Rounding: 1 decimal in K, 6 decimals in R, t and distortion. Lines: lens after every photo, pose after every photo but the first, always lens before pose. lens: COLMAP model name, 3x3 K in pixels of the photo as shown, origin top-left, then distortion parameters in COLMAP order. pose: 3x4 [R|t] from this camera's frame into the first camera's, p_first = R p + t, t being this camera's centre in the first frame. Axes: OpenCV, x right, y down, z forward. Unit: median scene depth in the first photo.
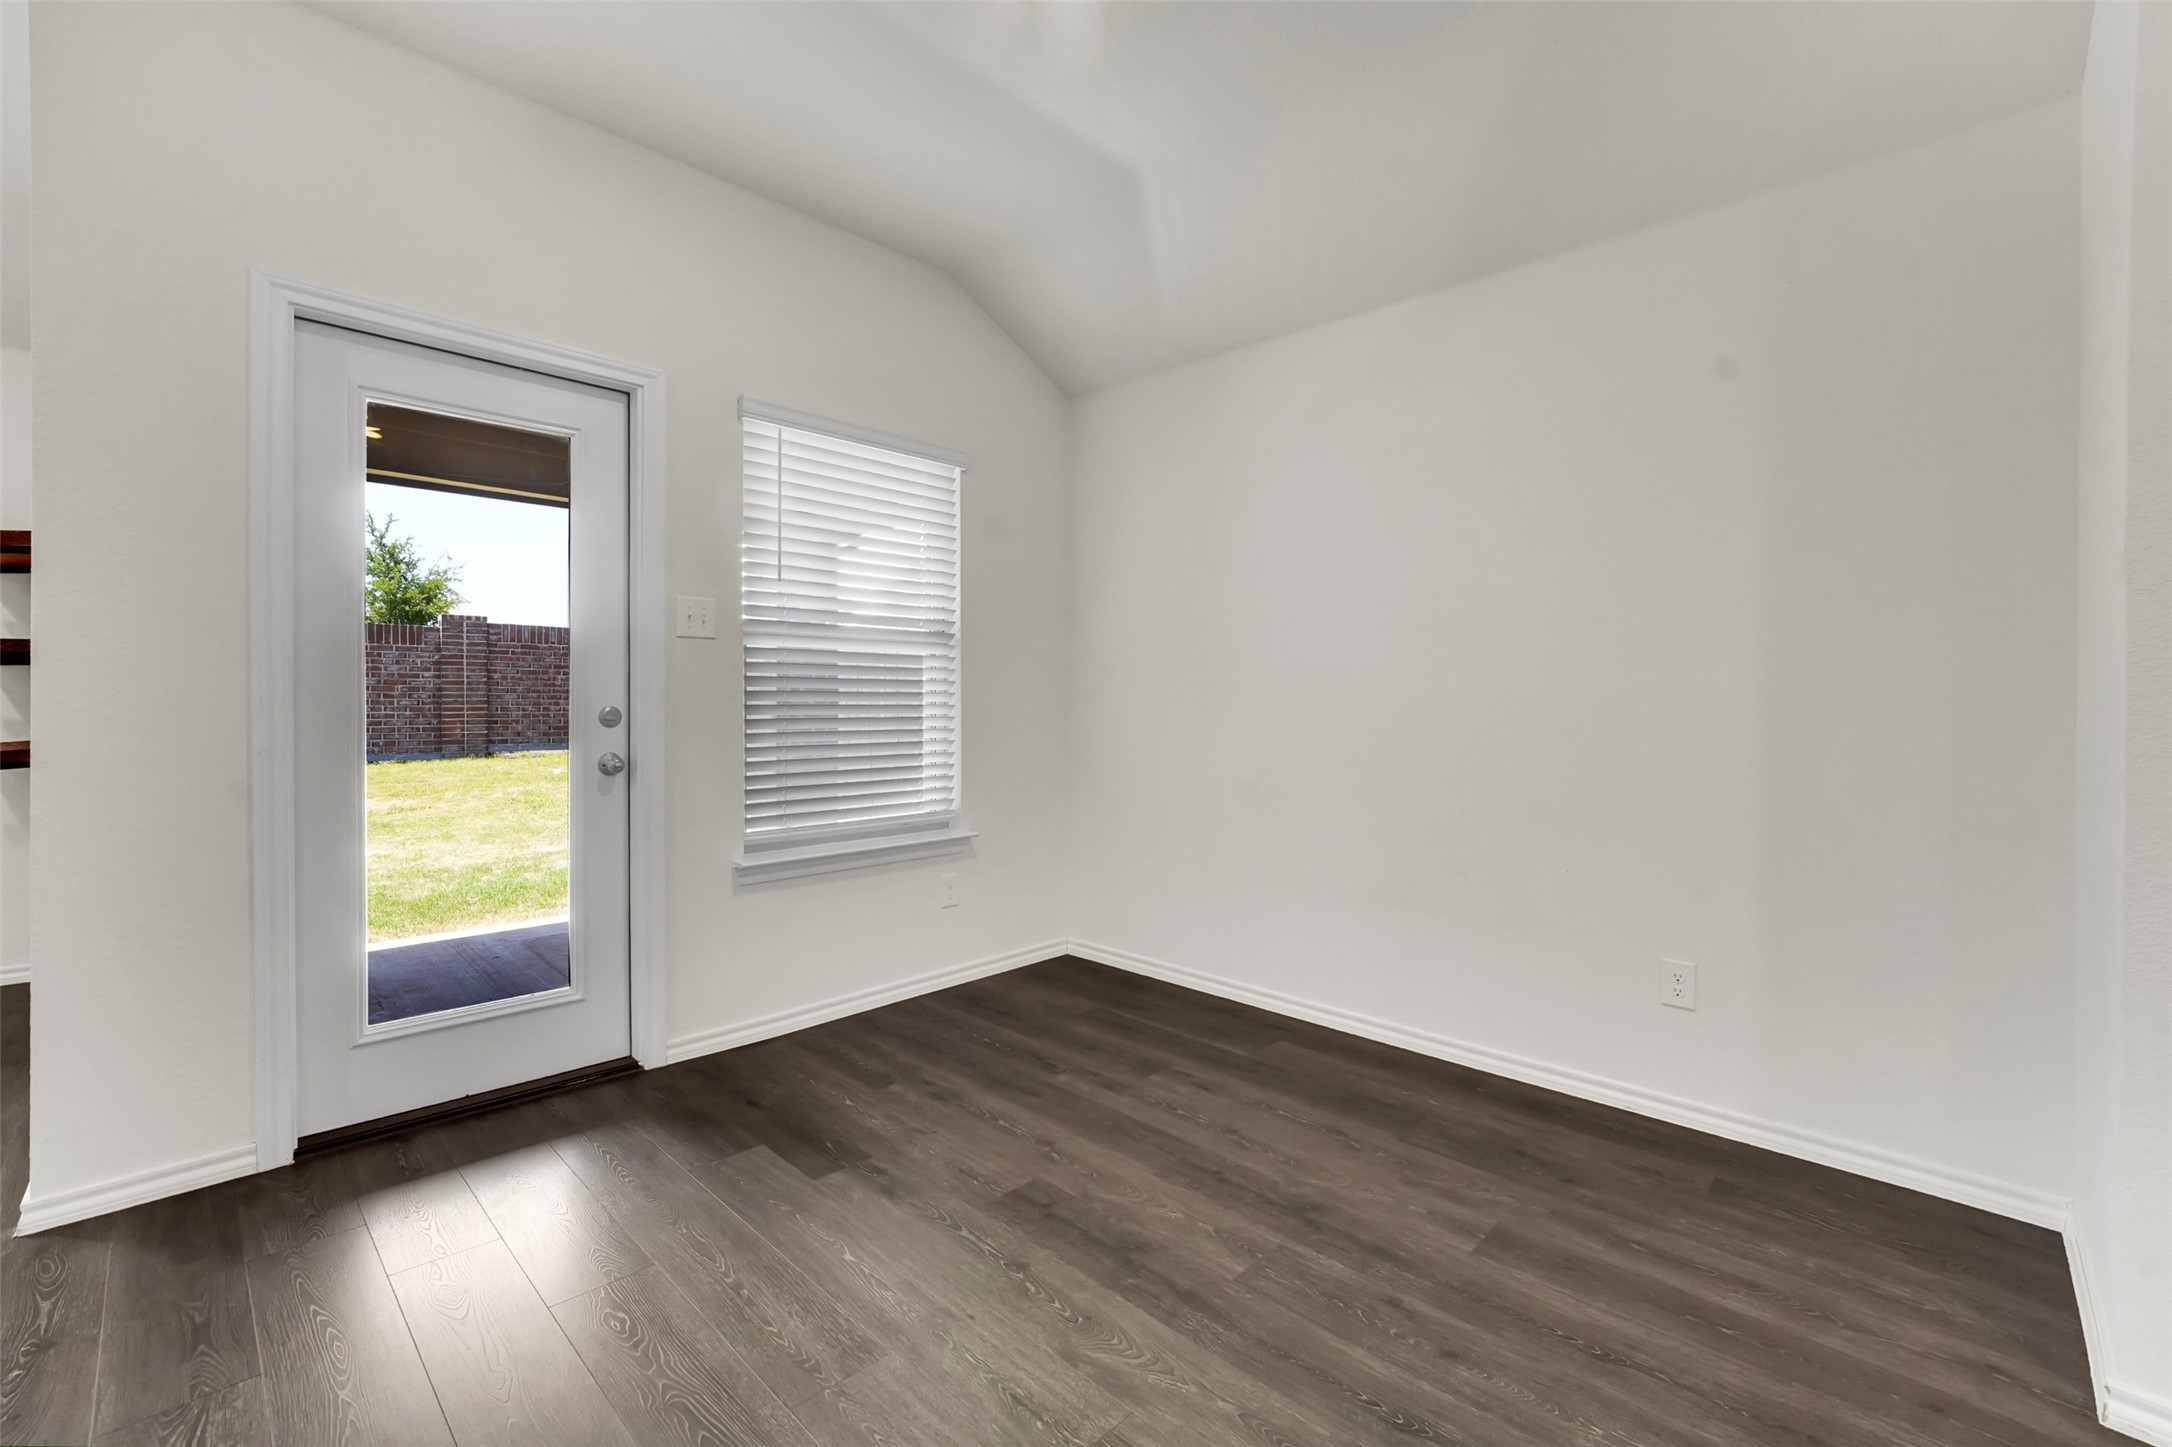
lens RADIAL K [[897.6, 0, 1060.0], [0, 897.6, 721.7], [0, 0, 1]] dist [-0.001514, -0.000022]
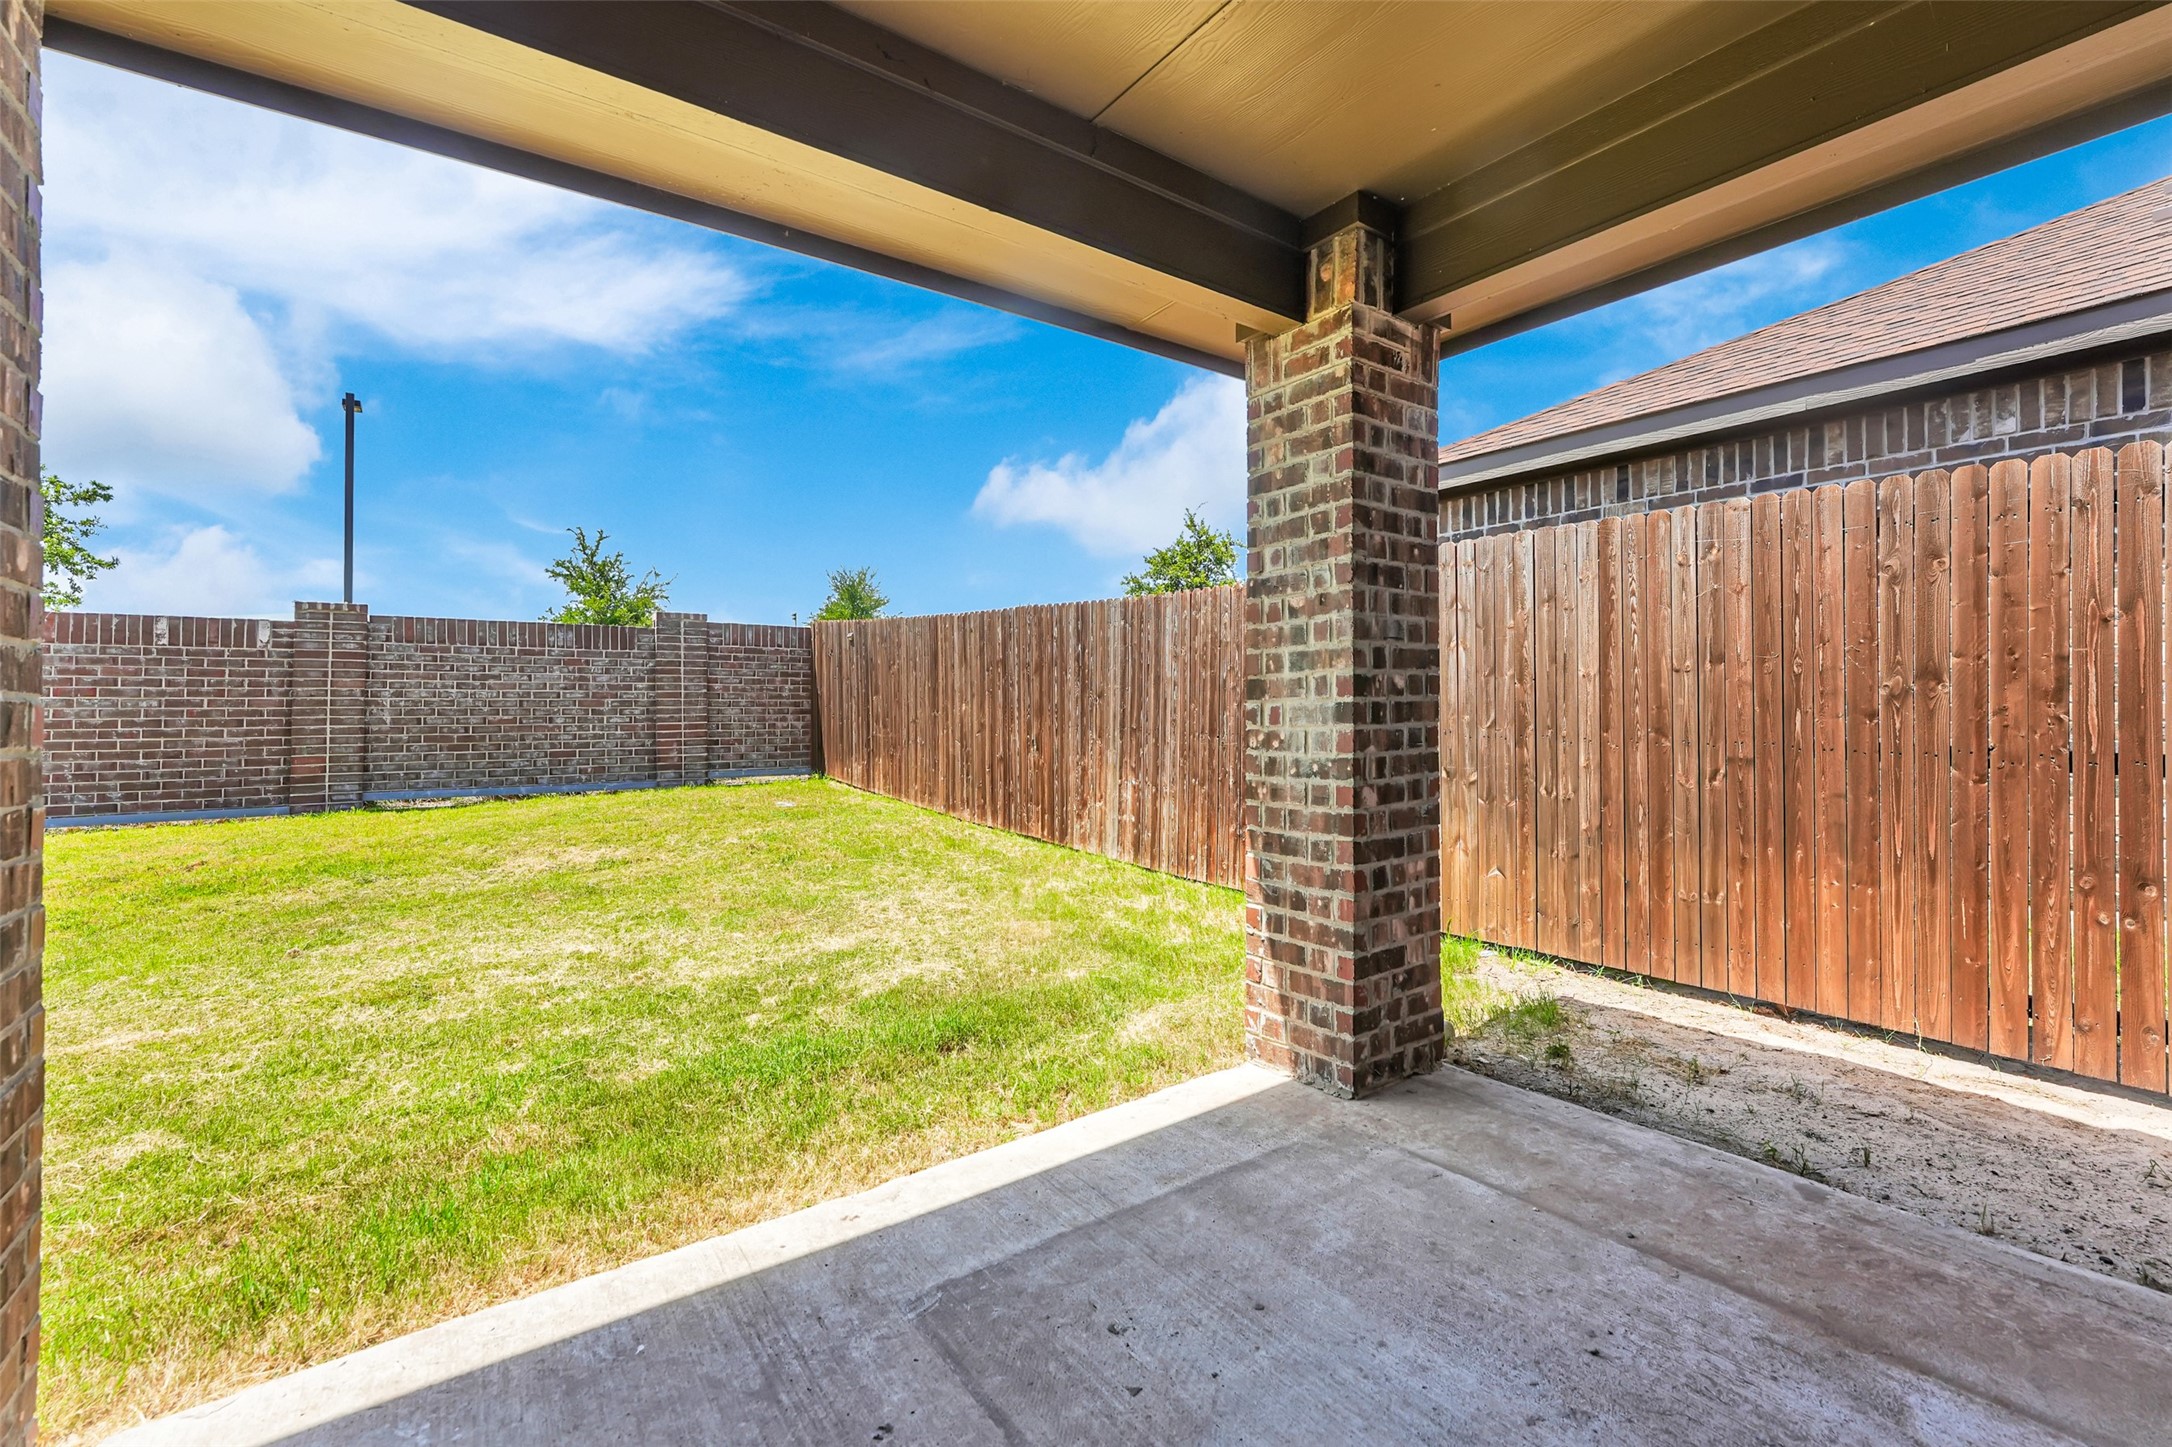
lens RADIAL K [[903.3, 0, 1082.4], [0, 903.3, 717.9], [0, 0, 1]] dist [0.001612, -0.000168]
pose [[0.988370, -0.015475, -0.151278, -0.178980], [0.011685, 0.999596, -0.025911, 0.003334], [0.151618, 0.023842, 0.988152, 0.241906]]
